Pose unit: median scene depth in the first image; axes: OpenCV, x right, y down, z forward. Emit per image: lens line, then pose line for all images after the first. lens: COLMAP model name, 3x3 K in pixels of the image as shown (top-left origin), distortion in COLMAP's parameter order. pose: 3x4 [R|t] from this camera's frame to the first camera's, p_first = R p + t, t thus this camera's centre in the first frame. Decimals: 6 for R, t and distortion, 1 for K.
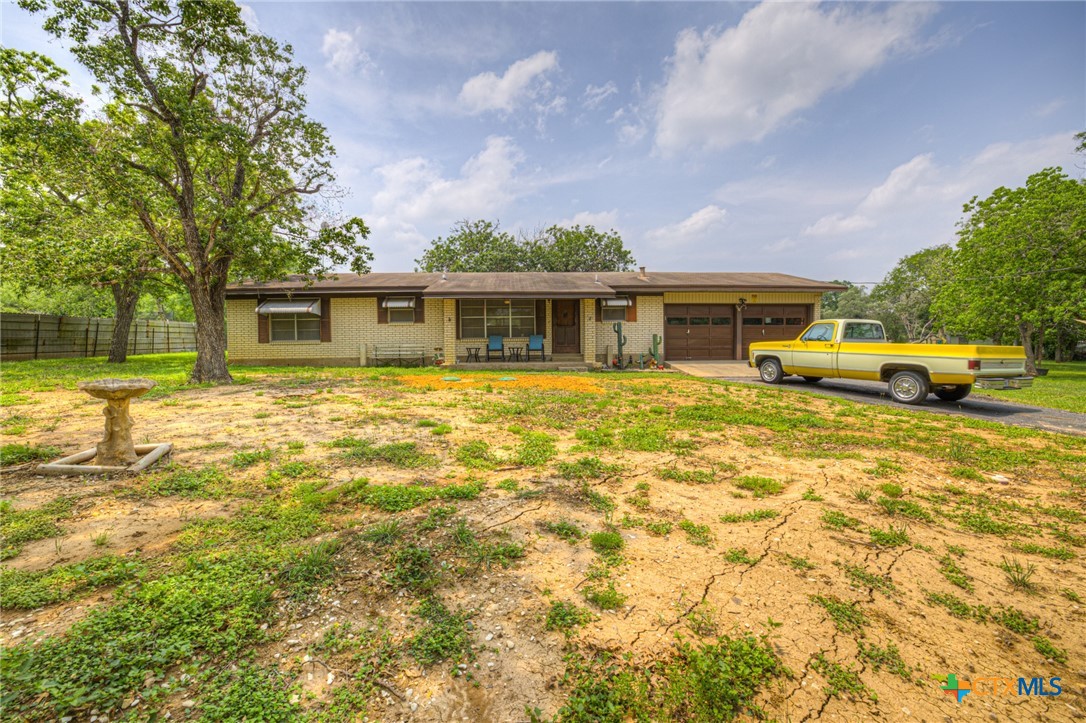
lens RADIAL K [[482.0, 0, 543.0], [0, 482.0, 361.5], [0, 0, 1]] dist [-0.018784, 0.000345]
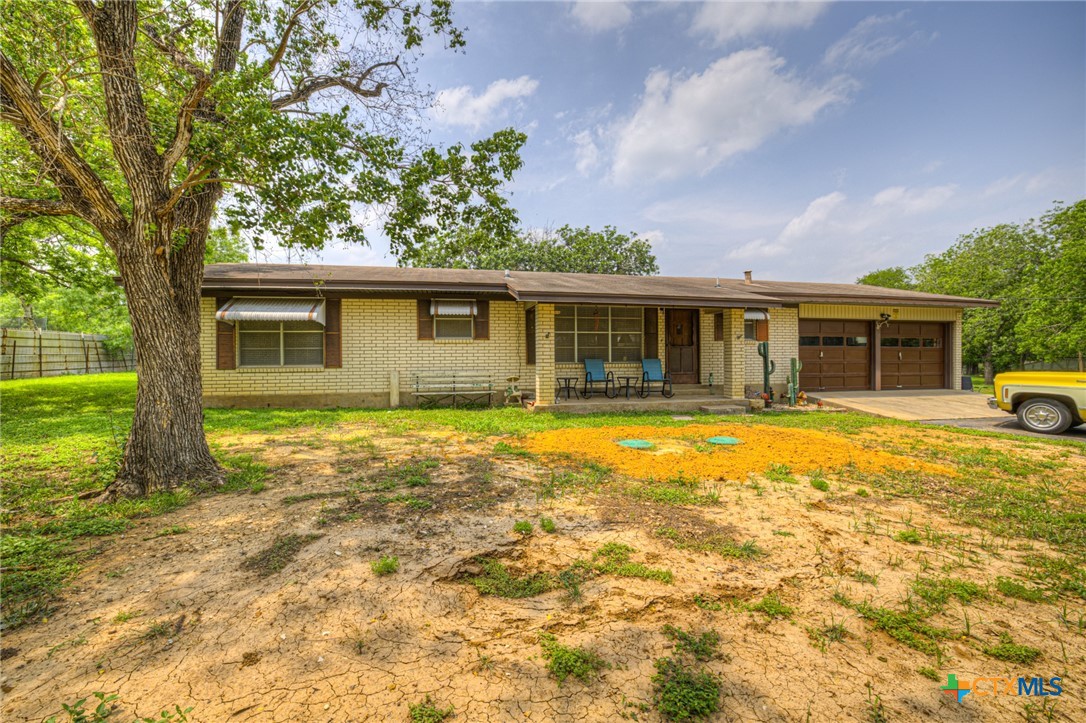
lens RADIAL K [[468.0, 0, 543.0], [0, 468.0, 361.5], [0, 0, 1]] dist [-0.044044, 0.014431]
pose [[0.984763, 0.003480, 0.173865, -0.288080], [0.001312, 0.999623, -0.027437, -0.032283], [-0.173895, 0.027247, 0.984387, 0.357611]]
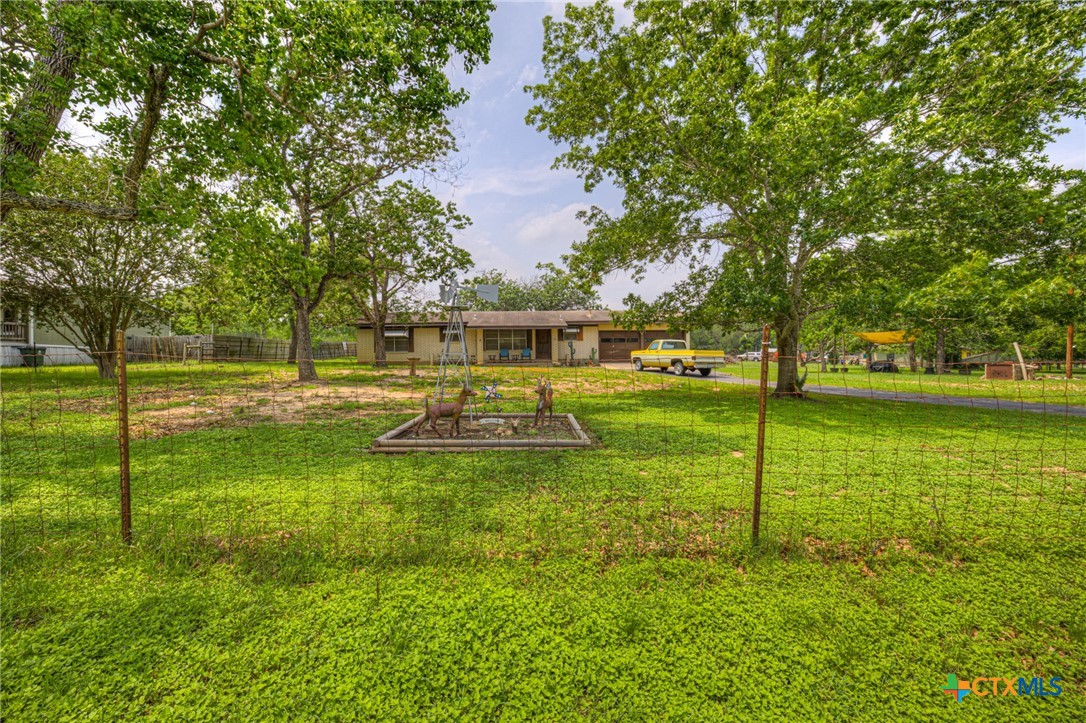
lens RADIAL K [[482.0, 0, 543.0], [0, 482.0, 361.5], [0, 0, 1]] dist [-0.018784, 0.000345]
pose [[0.999809, -0.001850, -0.019431, 0.082210], [0.001147, 0.999346, -0.036138, 0.060041], [0.019486, 0.036108, 0.999158, -0.809602]]
